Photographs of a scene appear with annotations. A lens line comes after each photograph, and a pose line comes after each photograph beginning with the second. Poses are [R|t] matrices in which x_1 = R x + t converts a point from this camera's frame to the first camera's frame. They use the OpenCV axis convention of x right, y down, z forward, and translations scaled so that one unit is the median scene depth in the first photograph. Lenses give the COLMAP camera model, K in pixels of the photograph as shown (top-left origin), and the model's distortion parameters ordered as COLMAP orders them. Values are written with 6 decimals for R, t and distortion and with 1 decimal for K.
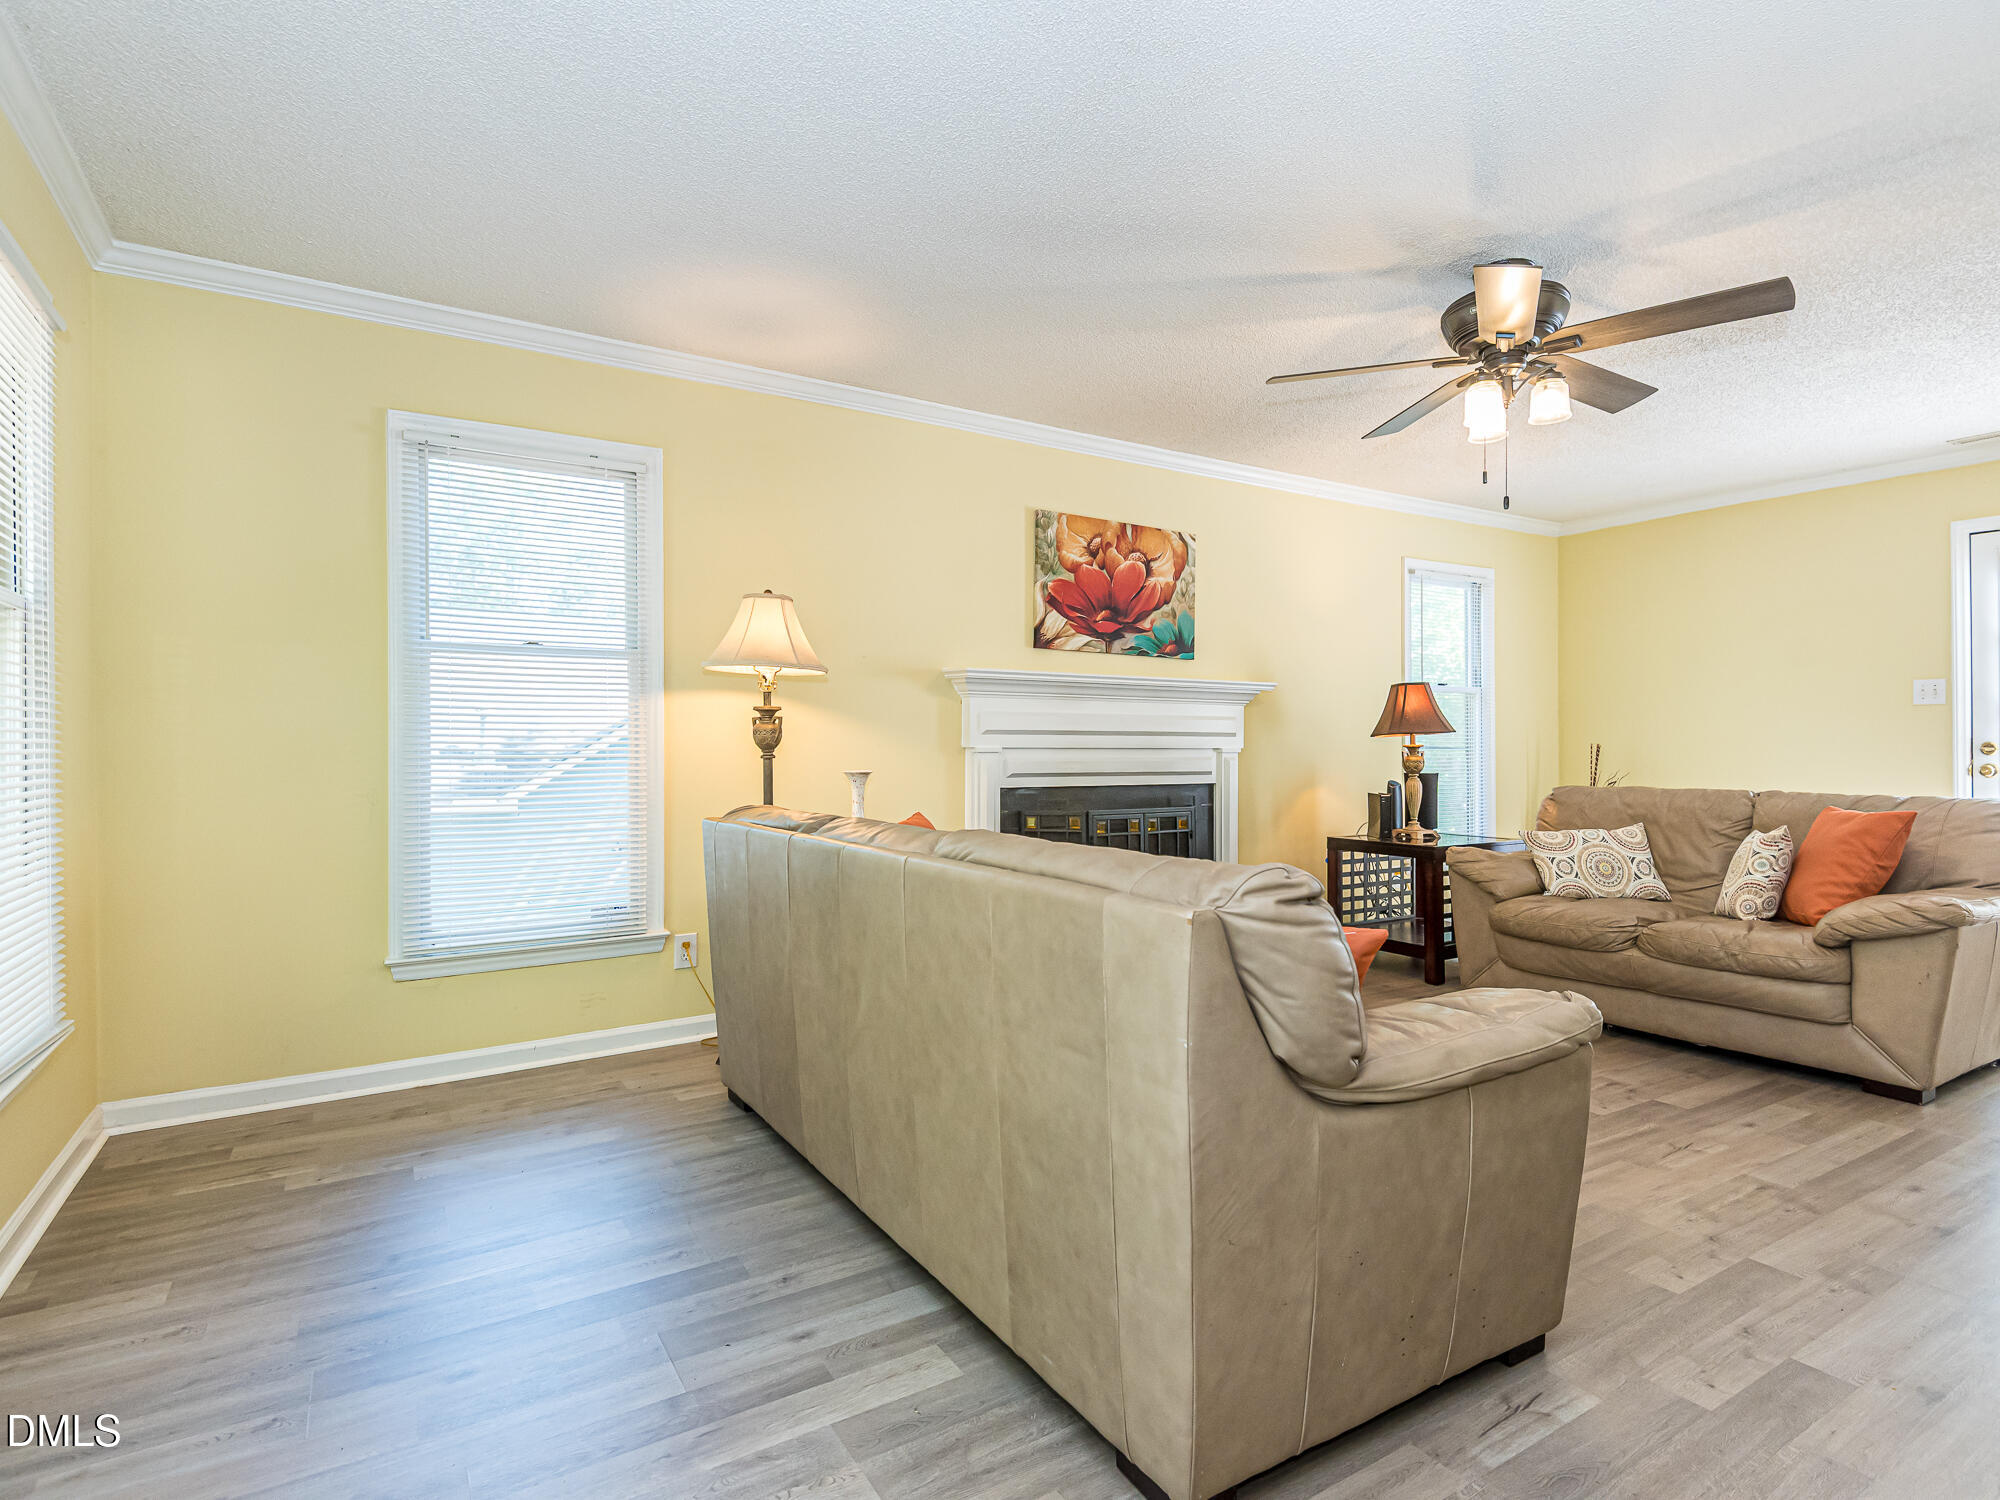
lens RADIAL K [[1021.7, 0, 1009.8], [0, 1021.7, 750.7], [0, 0, 1]] dist [0.038357, -0.024592]
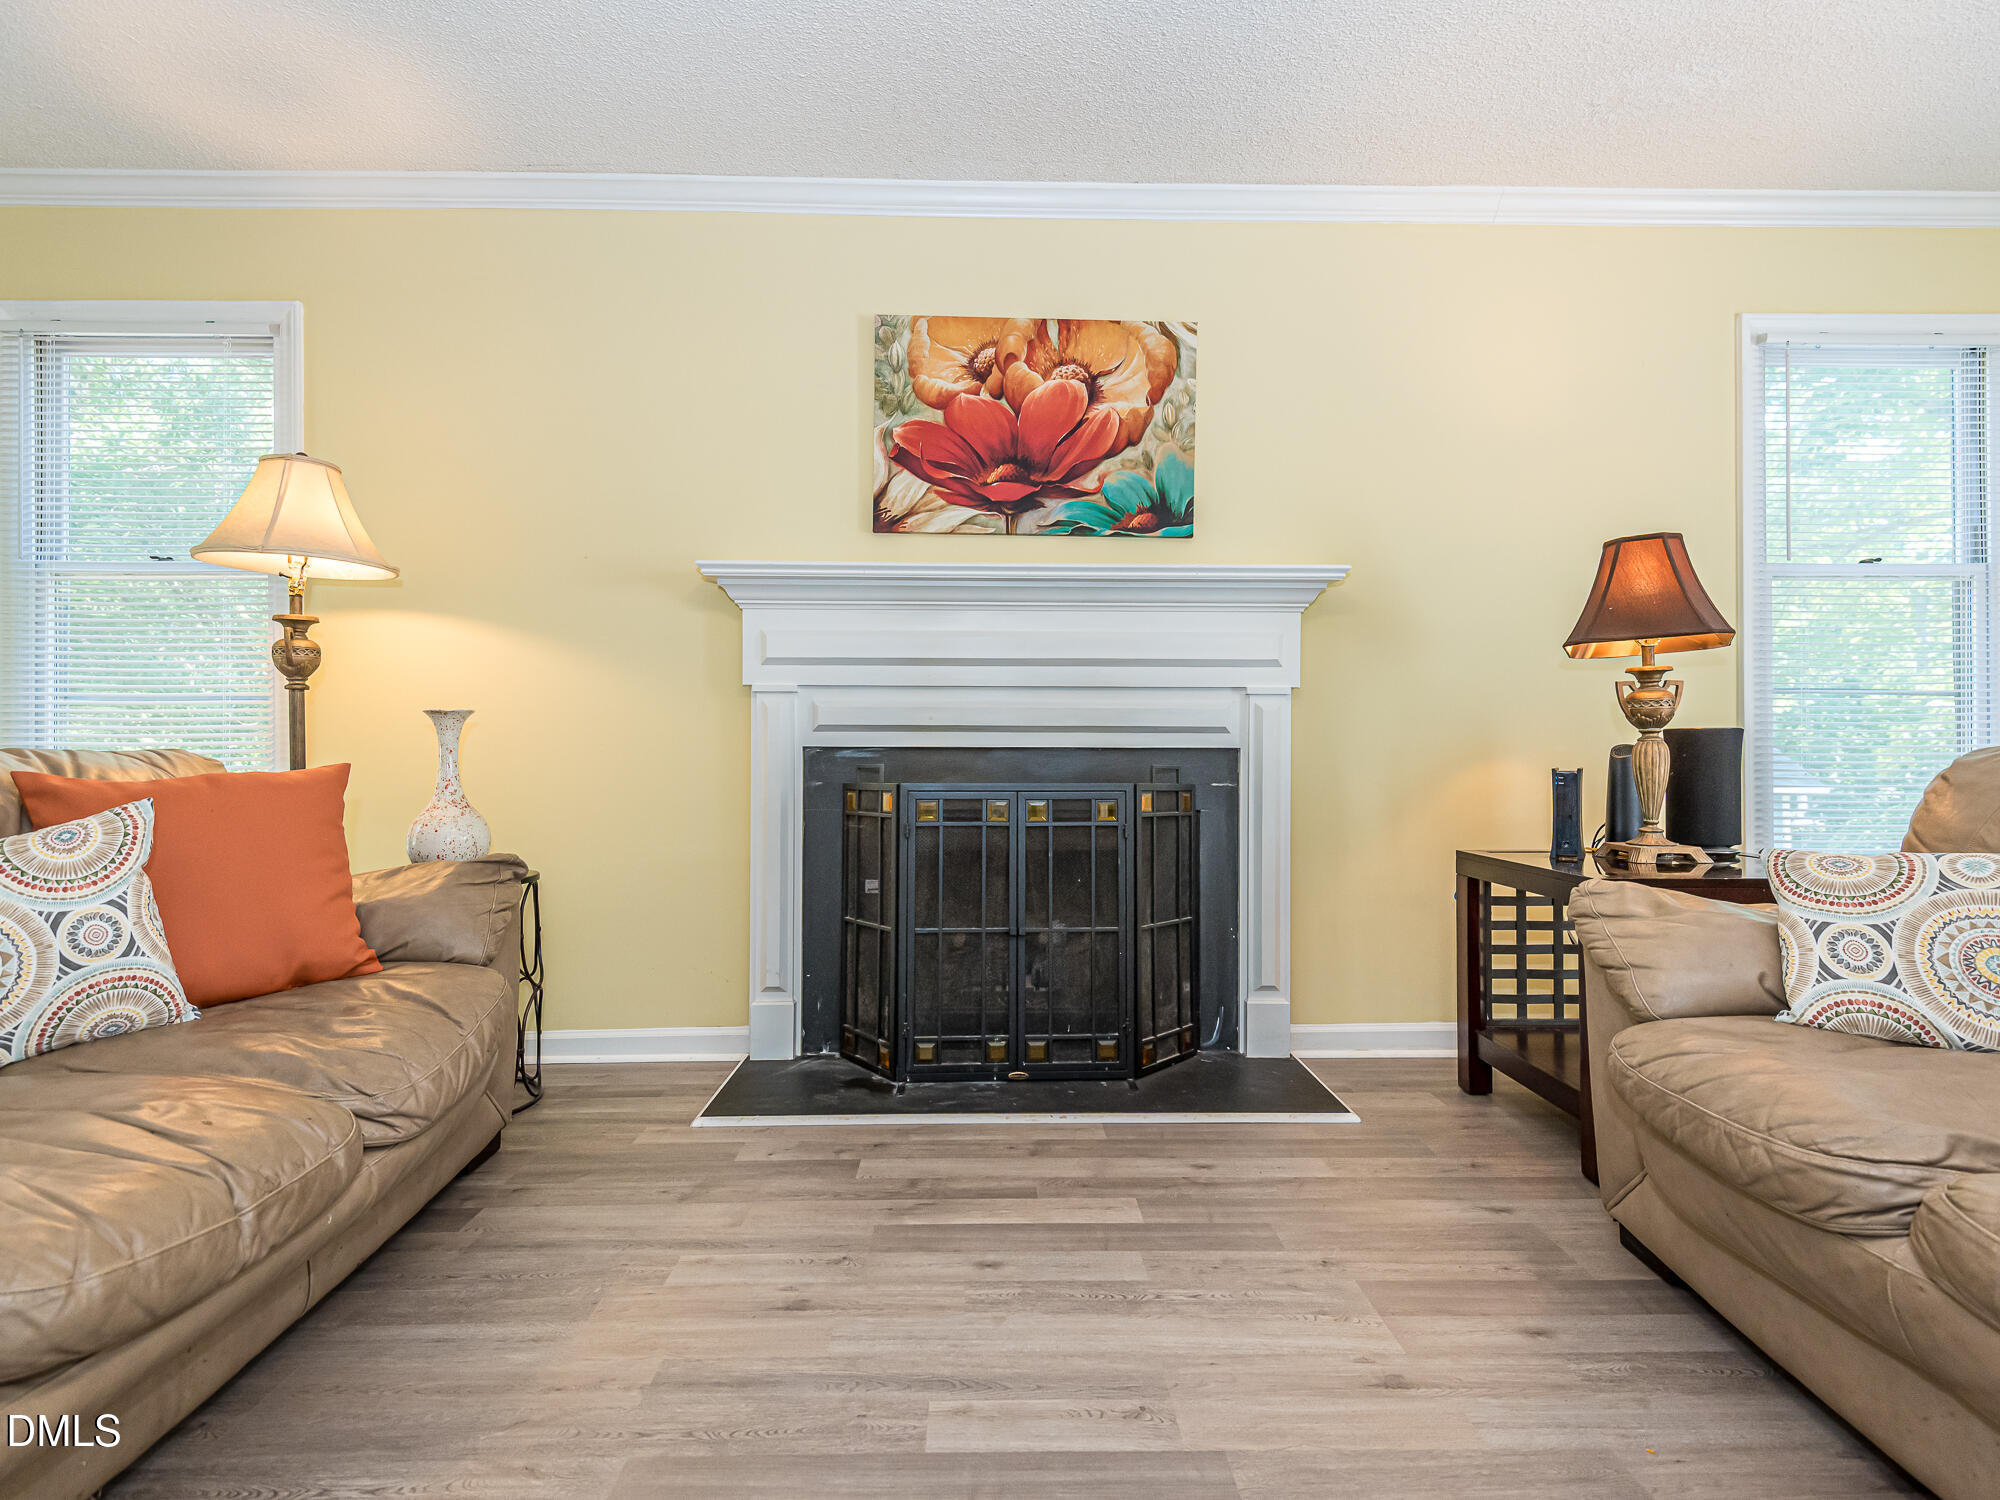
lens RADIAL K [[1021.7, 0, 1009.8], [0, 1021.7, 750.7], [0, 0, 1]] dist [0.038357, -0.024592]
pose [[0.863156, -0.000757, -0.504936, 0.410431], [-0.001521, 0.999990, -0.004099, 0.038547], [0.504935, 0.004306, 0.863147, 0.468205]]
